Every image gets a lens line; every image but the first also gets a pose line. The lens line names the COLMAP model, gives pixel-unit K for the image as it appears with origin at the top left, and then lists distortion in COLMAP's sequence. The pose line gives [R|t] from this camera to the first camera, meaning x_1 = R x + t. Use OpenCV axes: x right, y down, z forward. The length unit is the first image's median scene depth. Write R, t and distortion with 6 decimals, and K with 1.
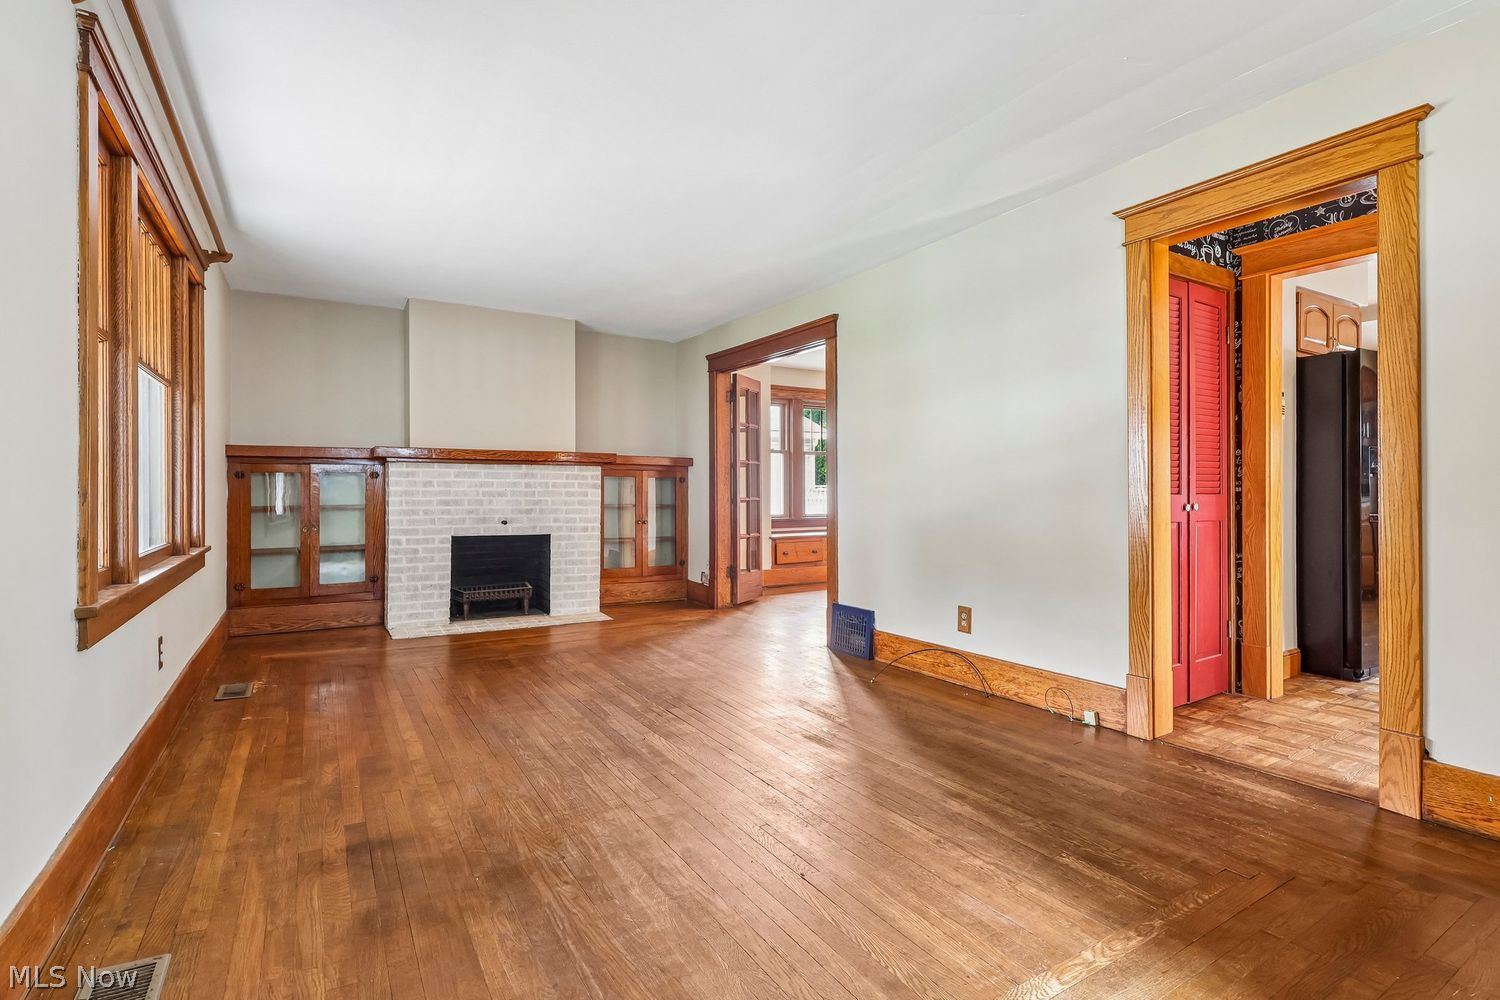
lens RADIAL K [[715.0, 0, 746.6], [0, 715.0, 499.5], [0, 0, 1]] dist [-0.000060, 0.000599]
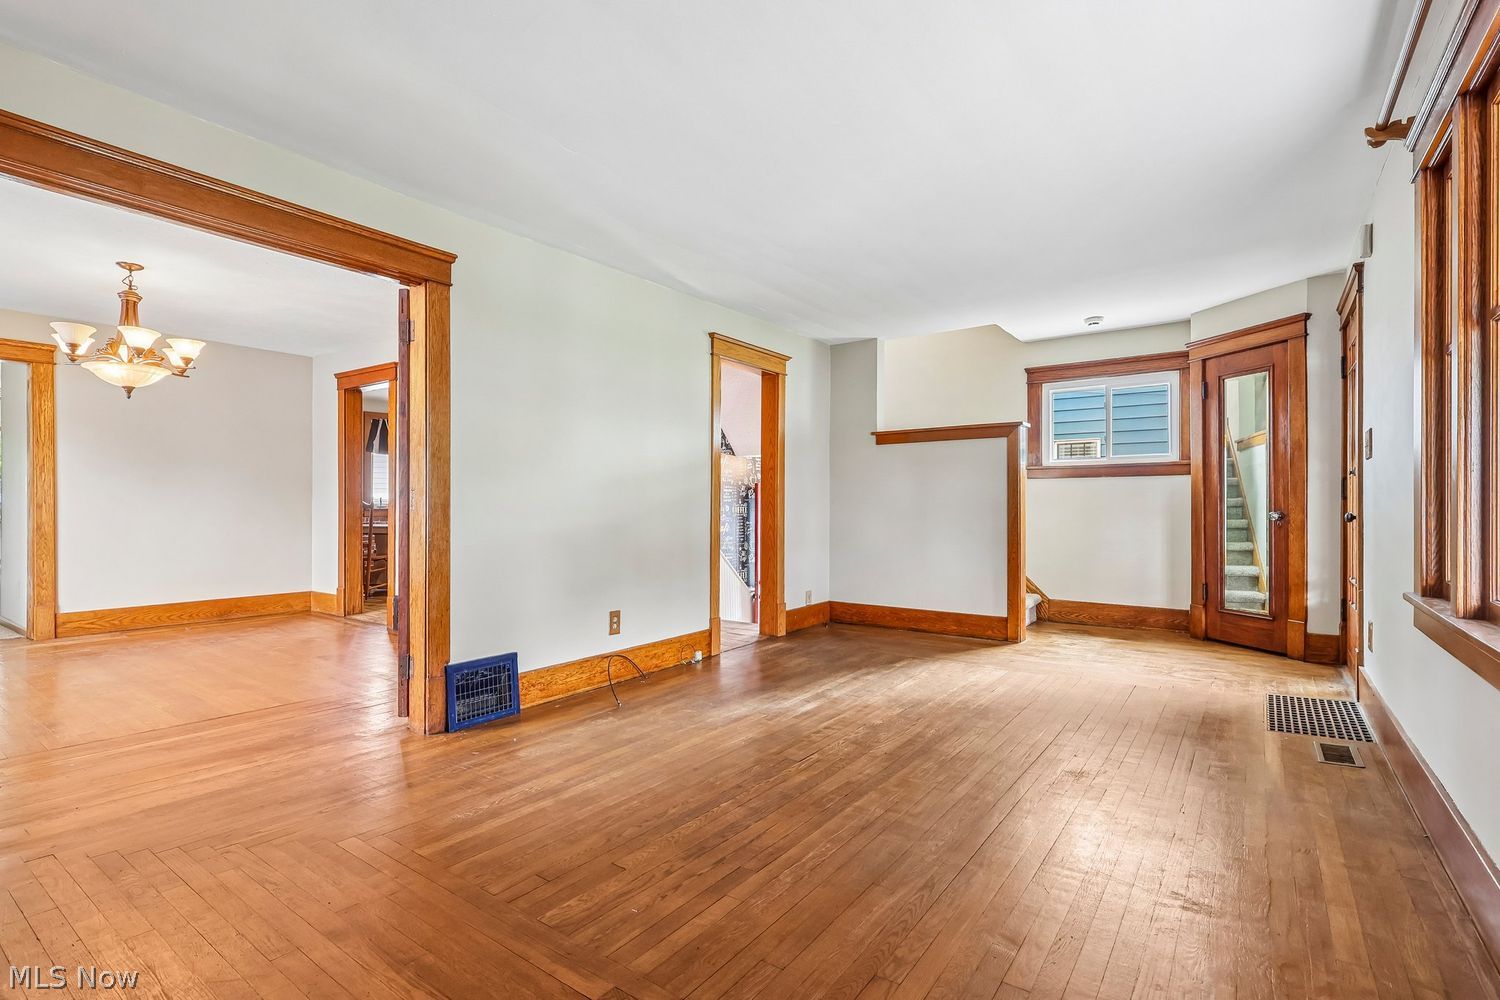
lens RADIAL K [[708.3, 0, 740.7], [0, 708.3, 507.6], [0, 0, 1]] dist [-0.000851, 0.000444]
pose [[-0.388027, -0.002662, 0.921644, -0.777829], [0.008855, 0.999939, 0.006616, -0.014378], [-0.921605, 0.010729, -0.387980, 1.248812]]
